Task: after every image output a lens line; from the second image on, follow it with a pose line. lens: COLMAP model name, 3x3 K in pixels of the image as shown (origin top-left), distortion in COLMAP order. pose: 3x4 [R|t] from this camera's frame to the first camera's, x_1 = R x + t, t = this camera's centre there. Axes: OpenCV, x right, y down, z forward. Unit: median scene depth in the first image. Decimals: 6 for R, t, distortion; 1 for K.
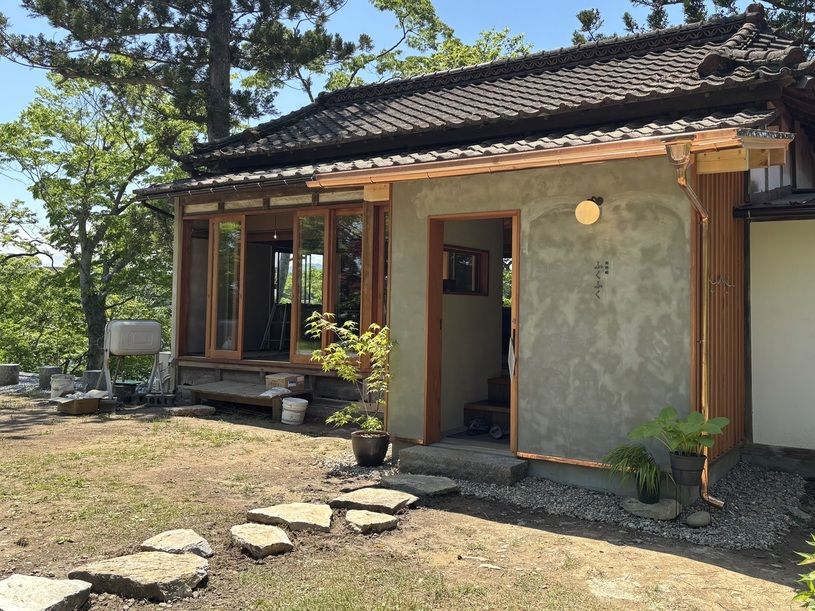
lens RADIAL K [[608.6, 0, 407.7], [0, 608.6, 302.8], [0, 0, 1]] dist [0.039442, -0.032338]
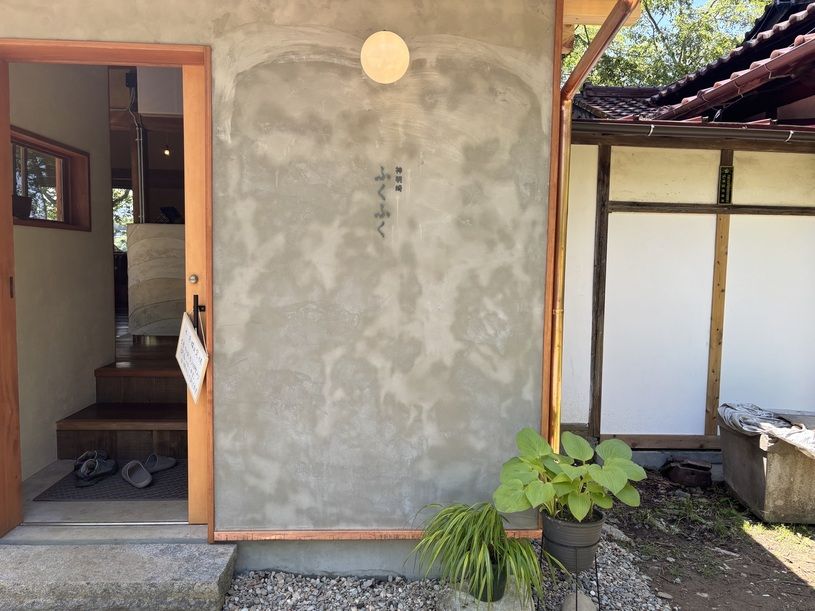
lens RADIAL K [[608.6, 0, 411.9], [0, 608.6, 311.3], [0, 0, 1]] dist [0.039442, -0.032338]
pose [[0.776318, -0.056856, 0.627772, -0.006681], [-0.009389, 0.994770, 0.101706, 0.003314], [-0.630271, -0.084851, 0.771724, 0.563122]]
